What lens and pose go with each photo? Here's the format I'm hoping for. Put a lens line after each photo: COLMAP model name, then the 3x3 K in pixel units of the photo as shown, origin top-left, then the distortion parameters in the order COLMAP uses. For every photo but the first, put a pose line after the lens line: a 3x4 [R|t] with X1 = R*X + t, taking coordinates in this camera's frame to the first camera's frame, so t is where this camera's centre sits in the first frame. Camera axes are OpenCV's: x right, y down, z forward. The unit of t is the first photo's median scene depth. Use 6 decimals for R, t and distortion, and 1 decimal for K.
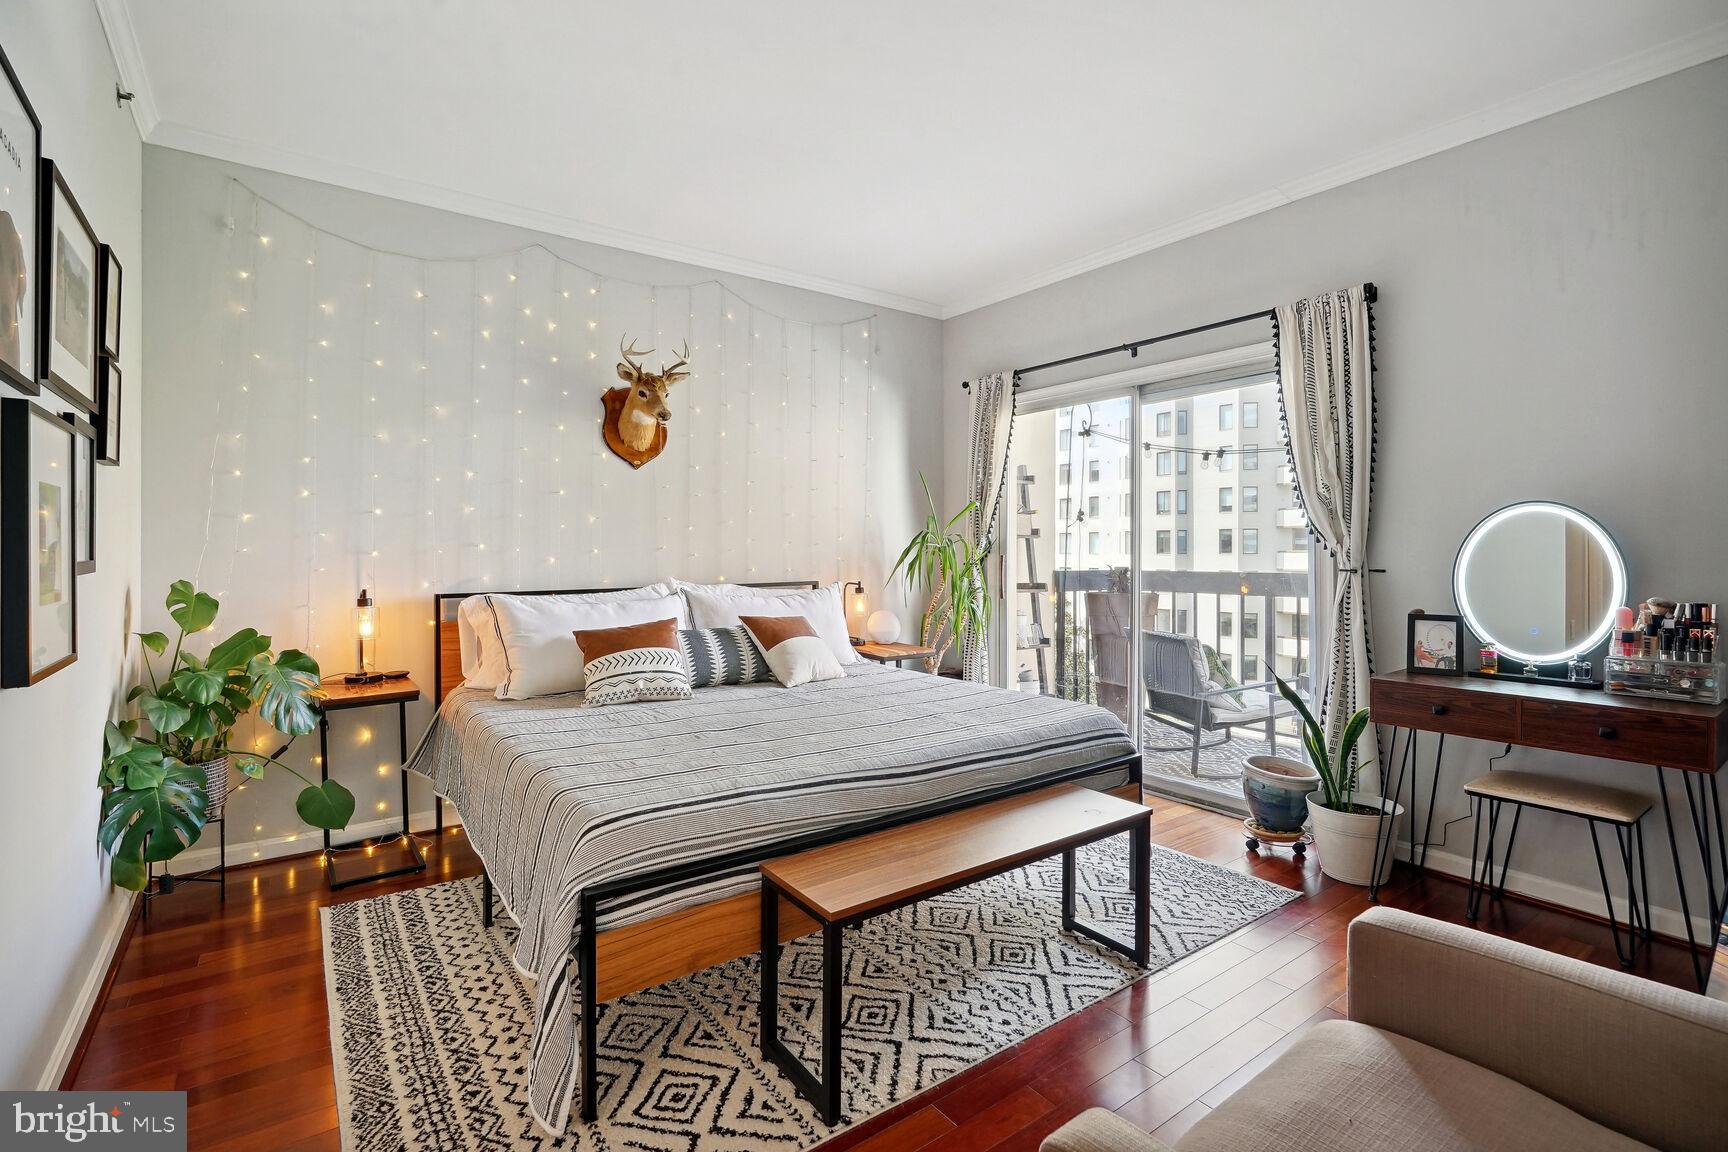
lens RADIAL K [[779.8, 0, 880.7], [0, 779.8, 545.8], [0, 0, 1]] dist [0.000554, 0.000715]
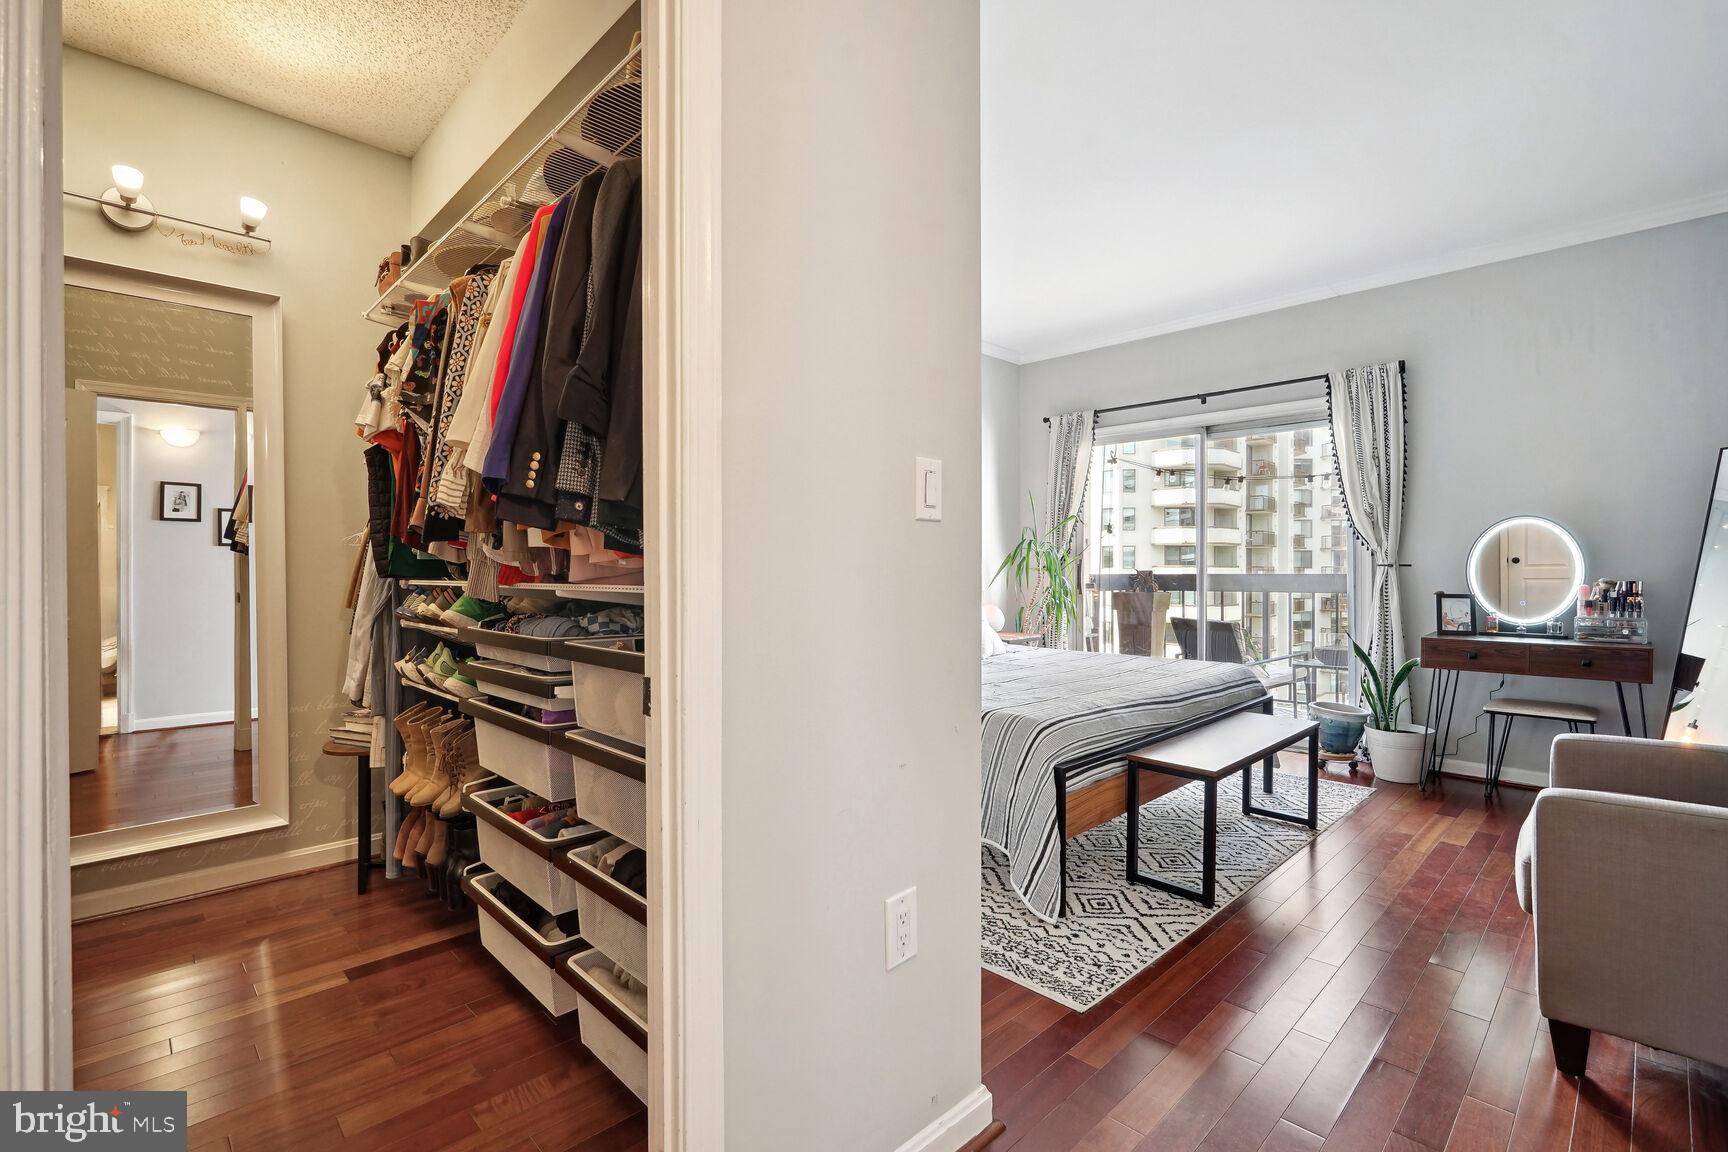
lens RADIAL K [[774.4, 0, 854.3], [0, 774.4, 569.7], [0, 0, 1]] dist [-0.000723, 0.000521]
pose [[0.989419, -0.002783, 0.145060, -0.601959], [0.001859, 0.999977, 0.006504, 0.031815], [-0.145074, -0.006166, 0.989402, -0.259568]]
